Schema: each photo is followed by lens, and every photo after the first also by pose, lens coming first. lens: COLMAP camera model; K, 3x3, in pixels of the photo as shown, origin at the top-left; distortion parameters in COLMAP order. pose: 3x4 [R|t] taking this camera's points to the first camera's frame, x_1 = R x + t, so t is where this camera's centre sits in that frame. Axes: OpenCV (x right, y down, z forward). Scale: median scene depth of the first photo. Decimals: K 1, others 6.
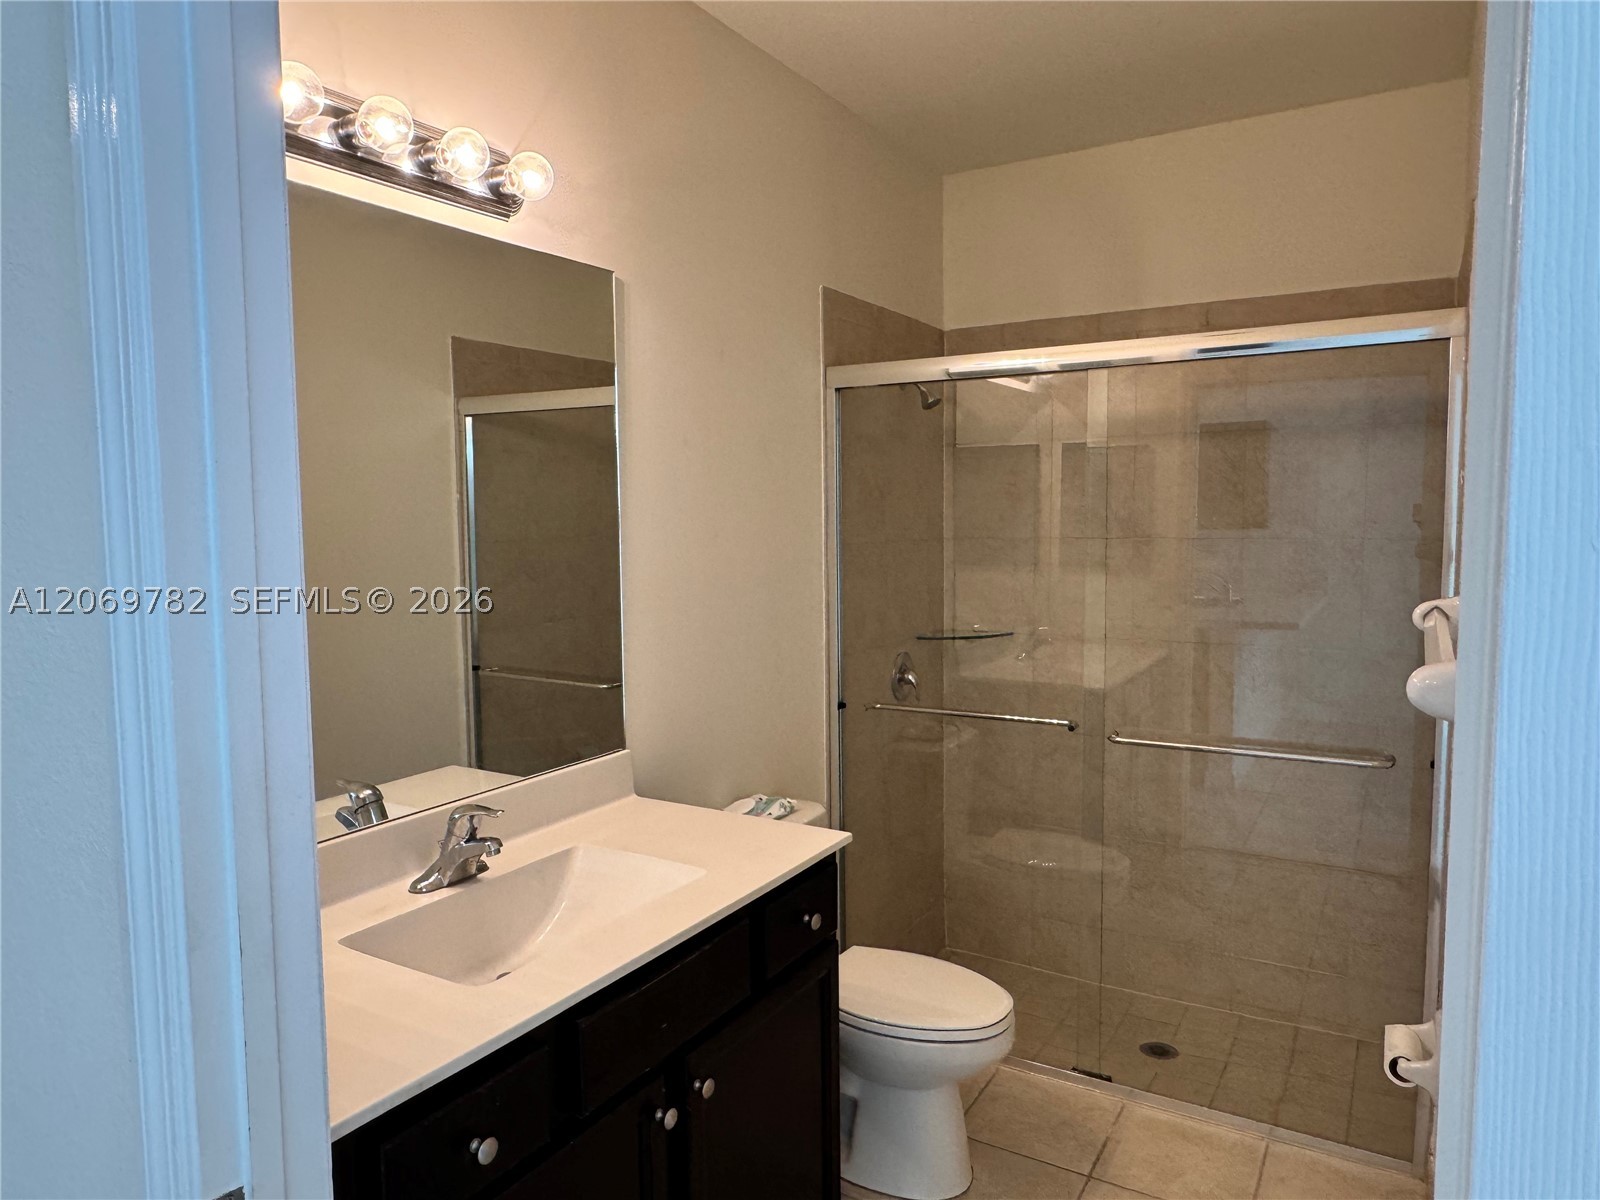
lens RADIAL K [[1051.4, 0, 798.2], [0, 1051.4, 595.3], [0, 0, 1]] dist [-0.002358, -0.001469]
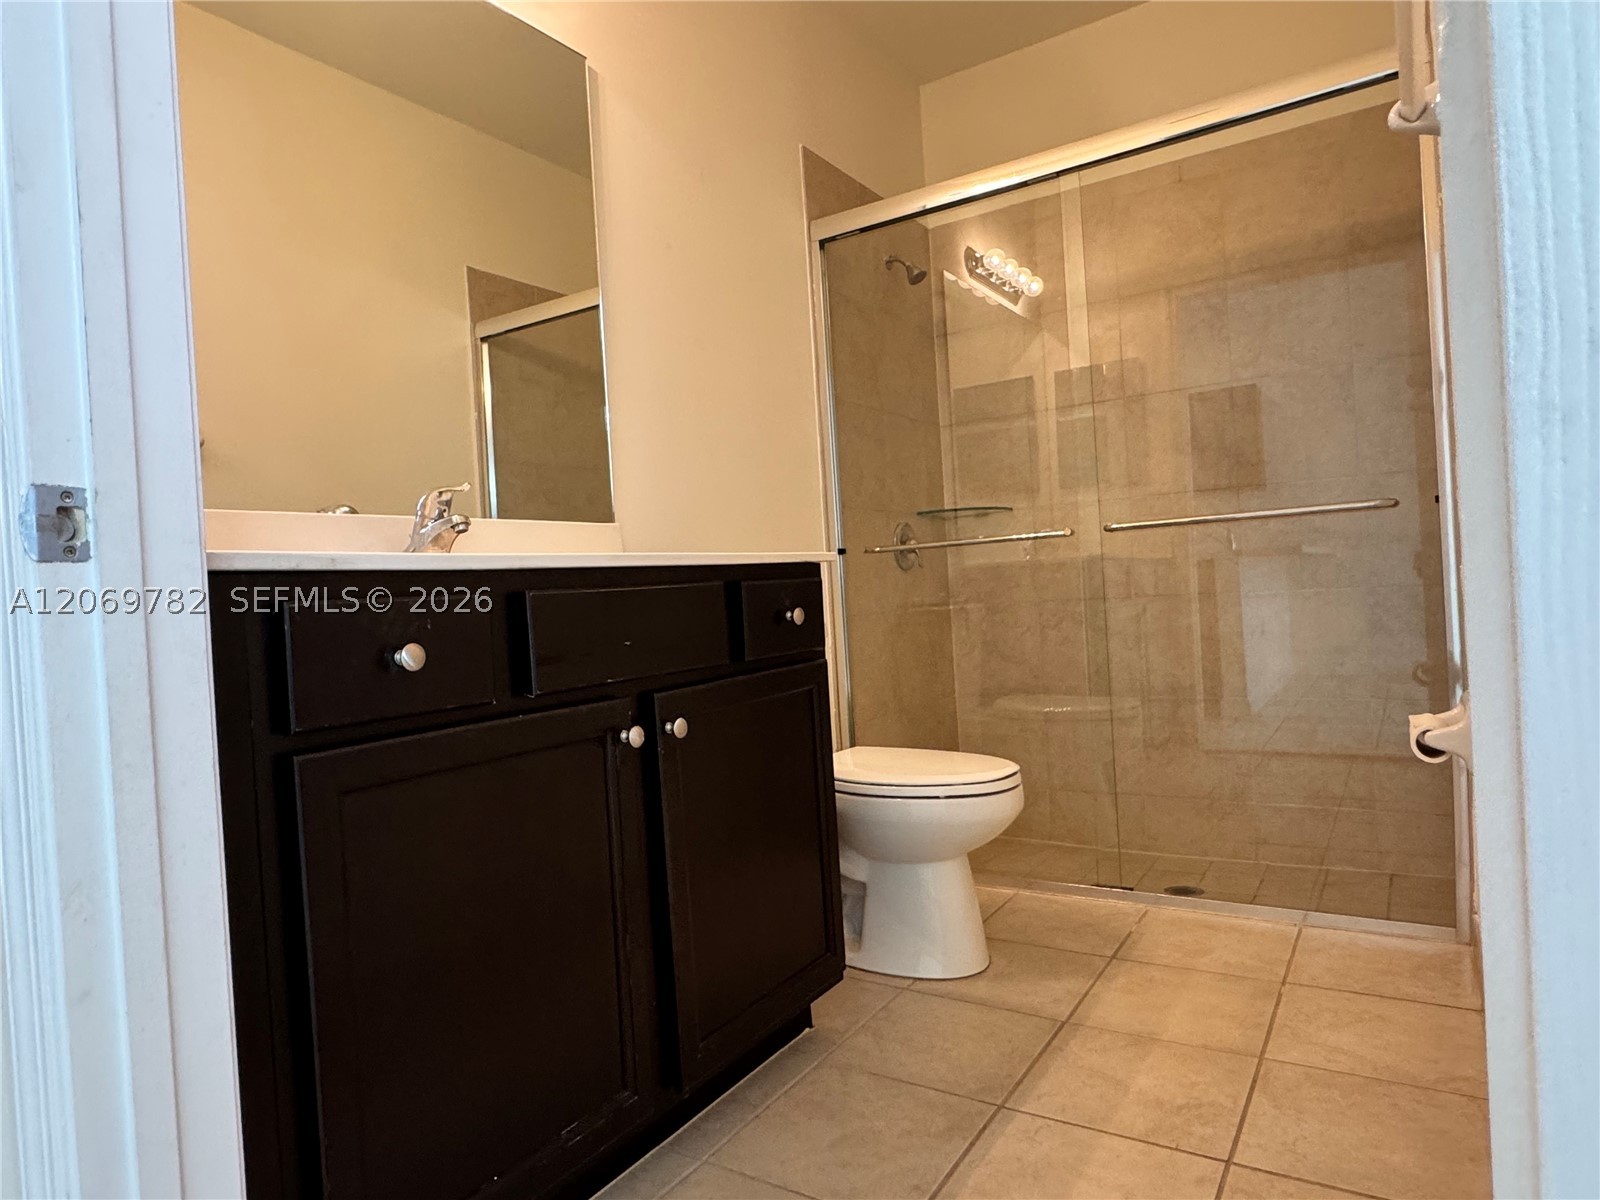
lens RADIAL K [[975.5, 0, 793.8], [0, 975.5, 600.9], [0, 0, 1]] dist [-0.003833, 0.000864]
pose [[0.998051, -0.048733, -0.038986, 0.030675], [0.045788, 0.996268, -0.073164, 0.230045], [0.042406, 0.071237, 0.996558, 0.064310]]
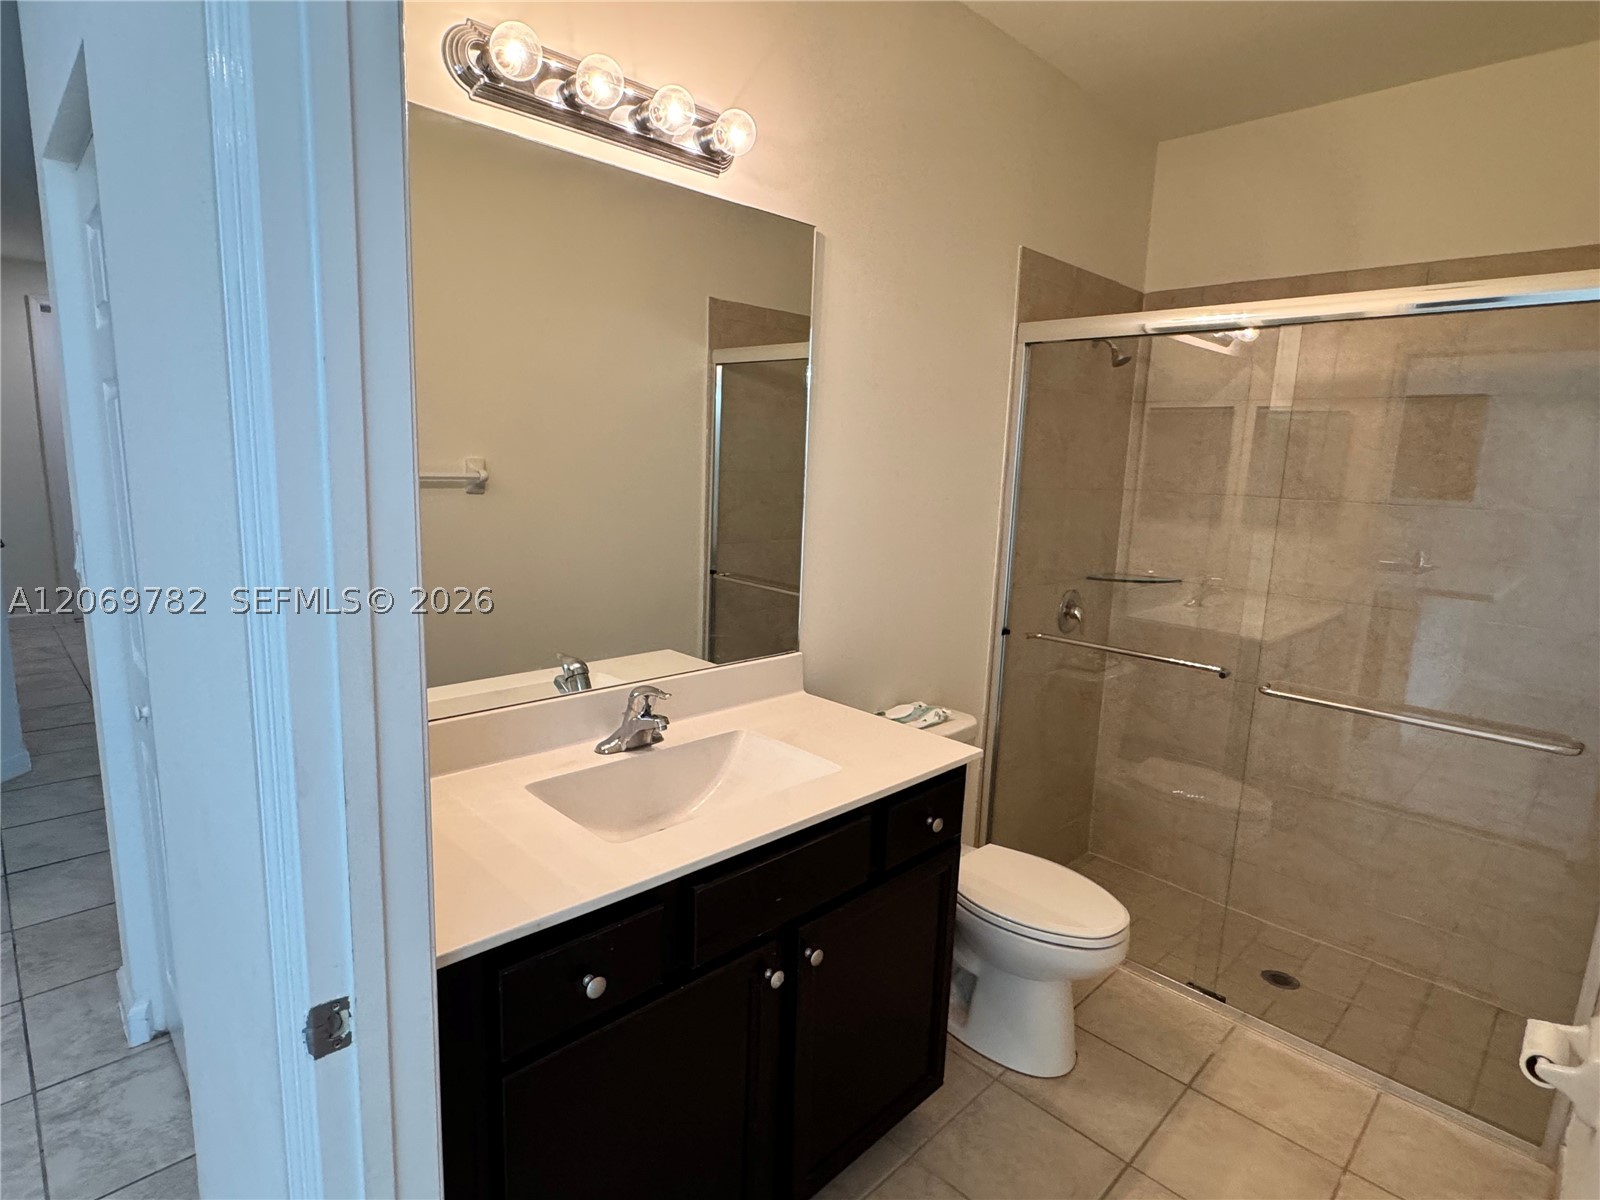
lens RADIAL K [[847.9, 0, 797.9], [0, 847.9, 598.3], [0, 0, 1]] dist [-0.001715, -0.000617]
pose [[0.966331, 0.089939, -0.241071, 0.043488], [-0.069407, 0.993303, 0.092365, 0.000767], [0.247763, -0.072523, 0.966102, 0.075972]]
